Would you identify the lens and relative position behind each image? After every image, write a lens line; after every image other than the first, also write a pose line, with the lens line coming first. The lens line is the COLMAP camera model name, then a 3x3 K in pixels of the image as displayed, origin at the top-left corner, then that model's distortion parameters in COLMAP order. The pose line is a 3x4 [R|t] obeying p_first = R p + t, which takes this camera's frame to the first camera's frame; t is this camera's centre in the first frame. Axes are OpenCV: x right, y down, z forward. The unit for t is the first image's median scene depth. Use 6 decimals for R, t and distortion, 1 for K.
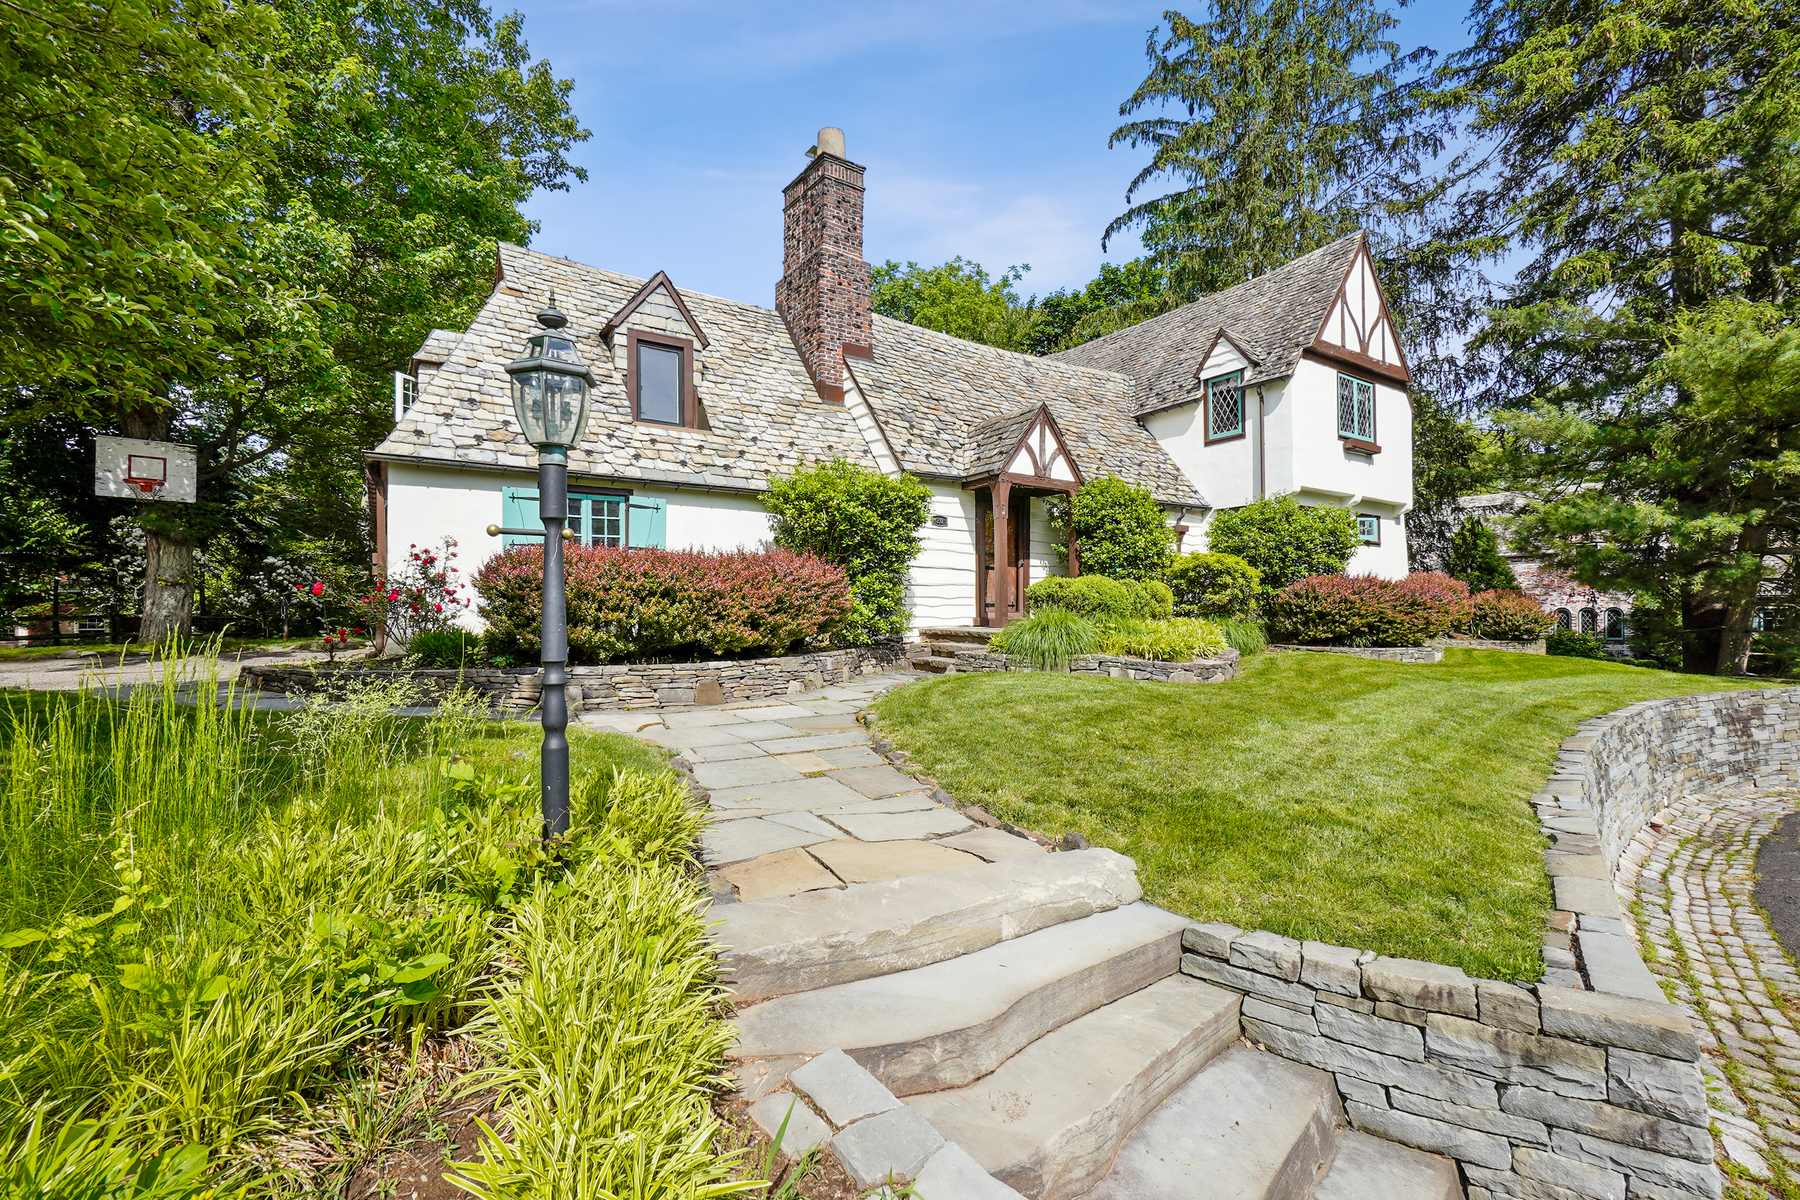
lens RADIAL K [[775.7, 0, 900.0], [0, 775.7, 600.0], [0, 0, 1]] dist [-0.000445, -0.000163]
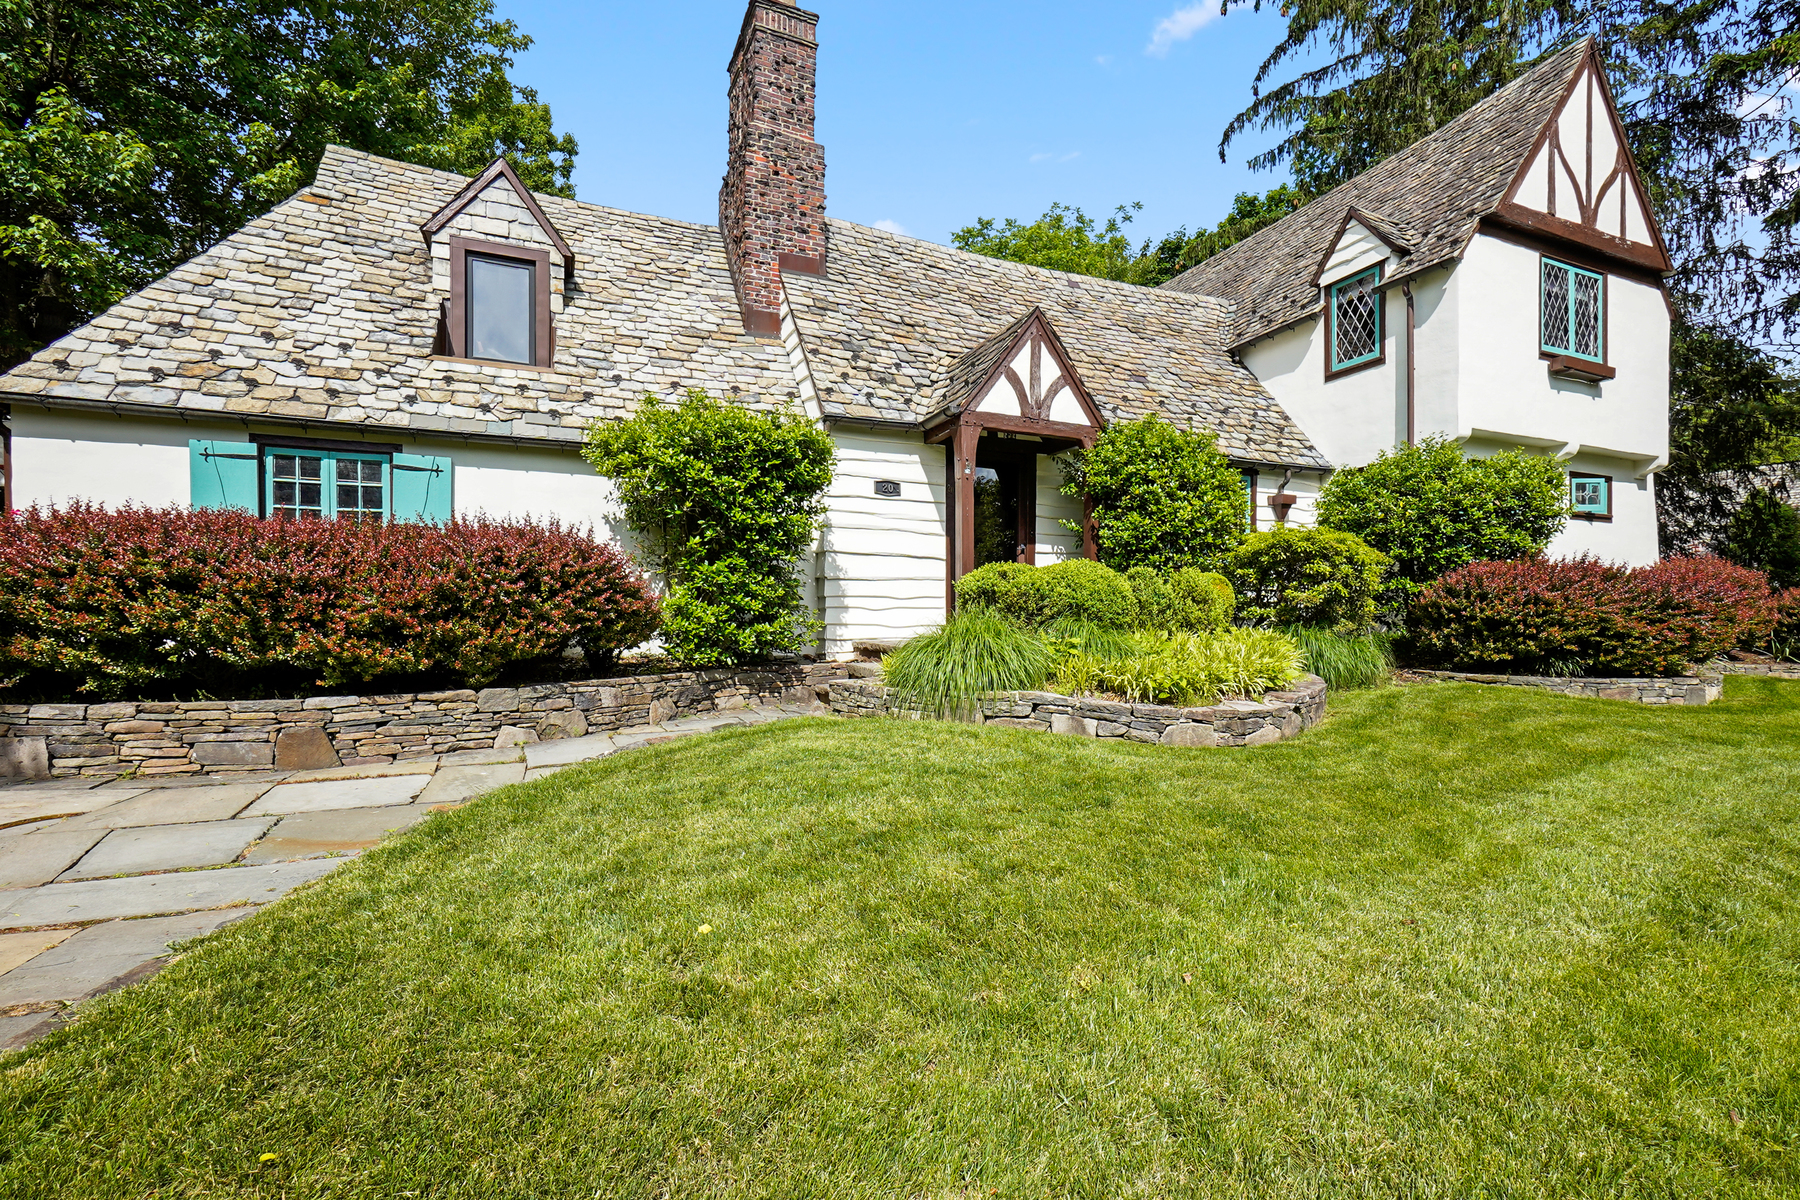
lens RADIAL K [[785.7, 0, 907.2], [0, 785.7, 625.1], [0, 0, 1]] dist [-0.001146, 0.001487]
pose [[0.983158, 0.004519, -0.182700, 0.193793], [-0.000085, 0.999705, 0.024275, 0.004996], [0.182756, -0.023850, 0.982869, 0.291506]]
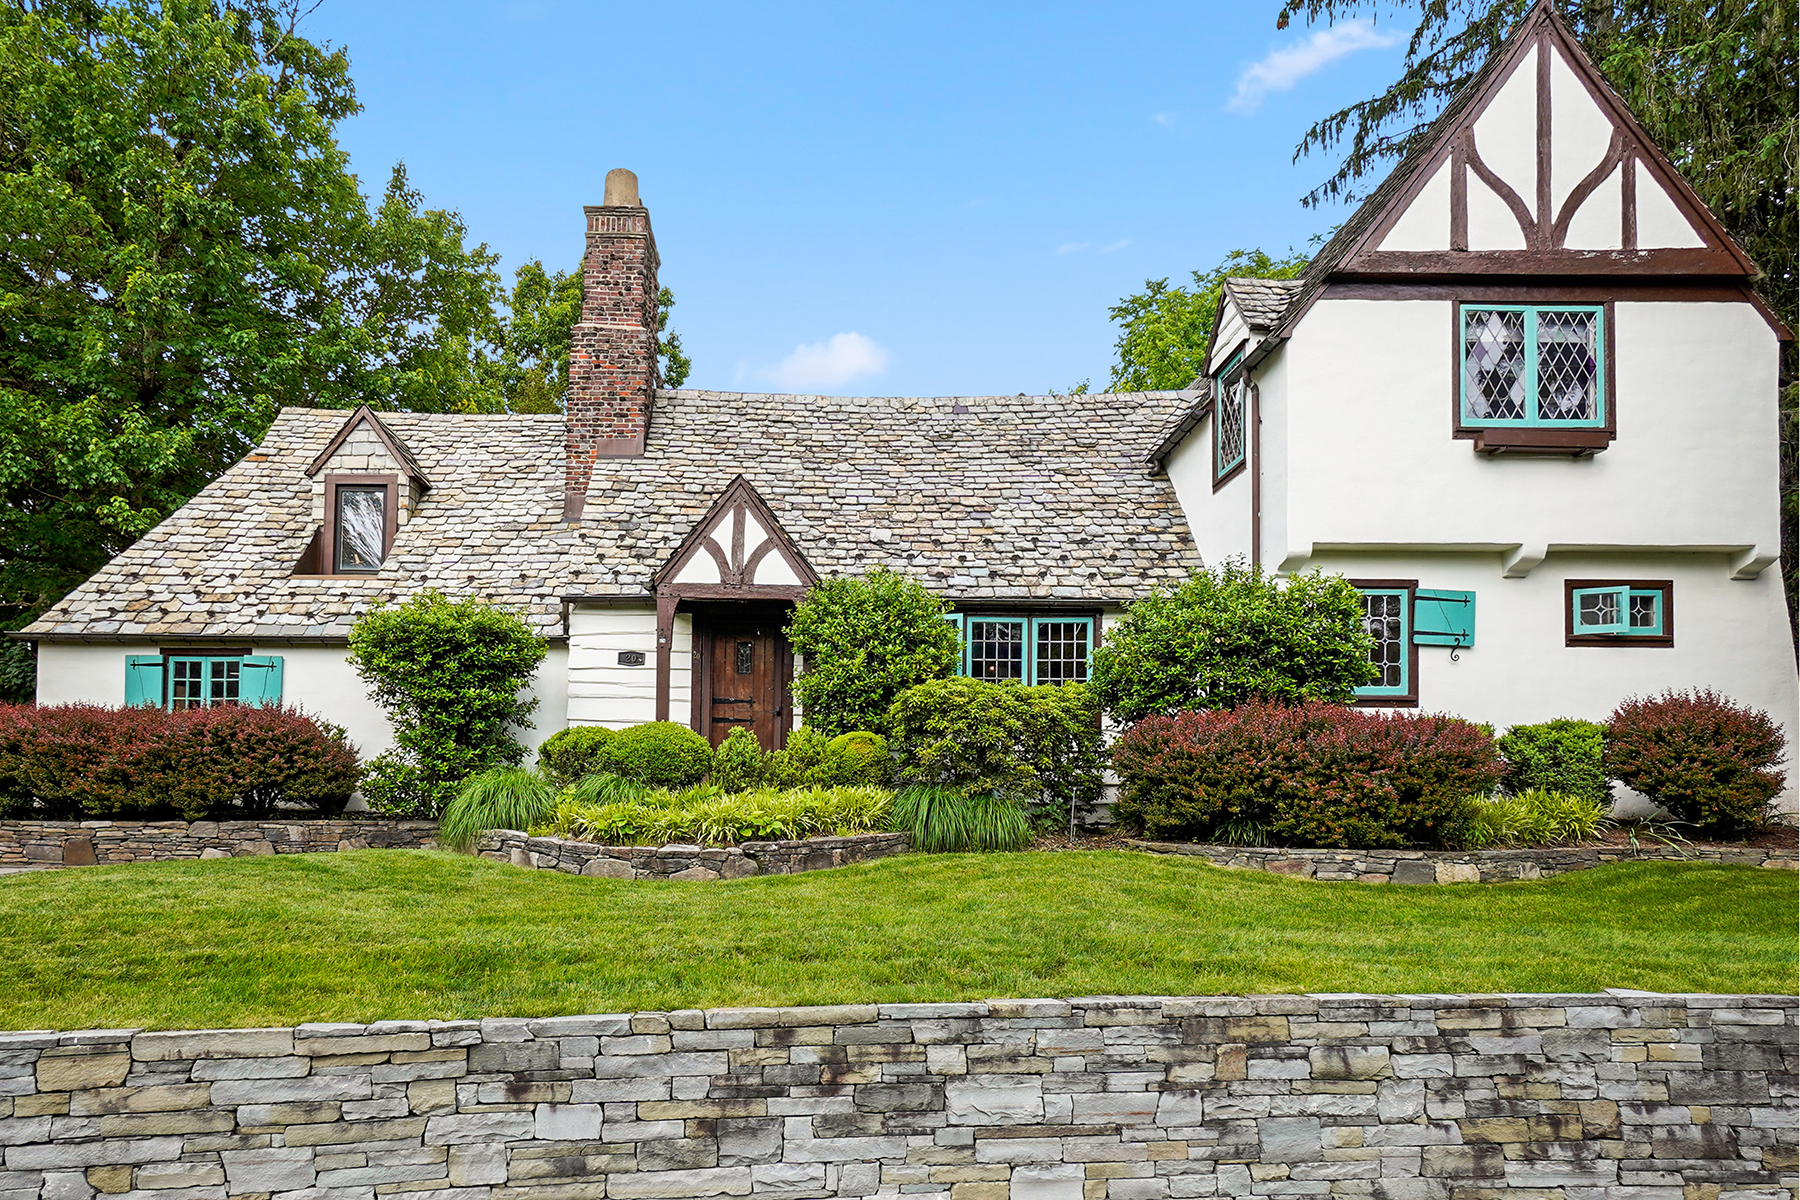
lens RADIAL K [[1060.1, 0, 806.0], [0, 1060.1, 781.5], [0, 0, 1]] dist [0.000468, -0.001415]
pose [[0.822327, -0.006074, -0.568983, 0.740166], [-0.002924, 0.999885, -0.014900, 0.028778], [0.569008, 0.013917, 0.822214, 0.257627]]
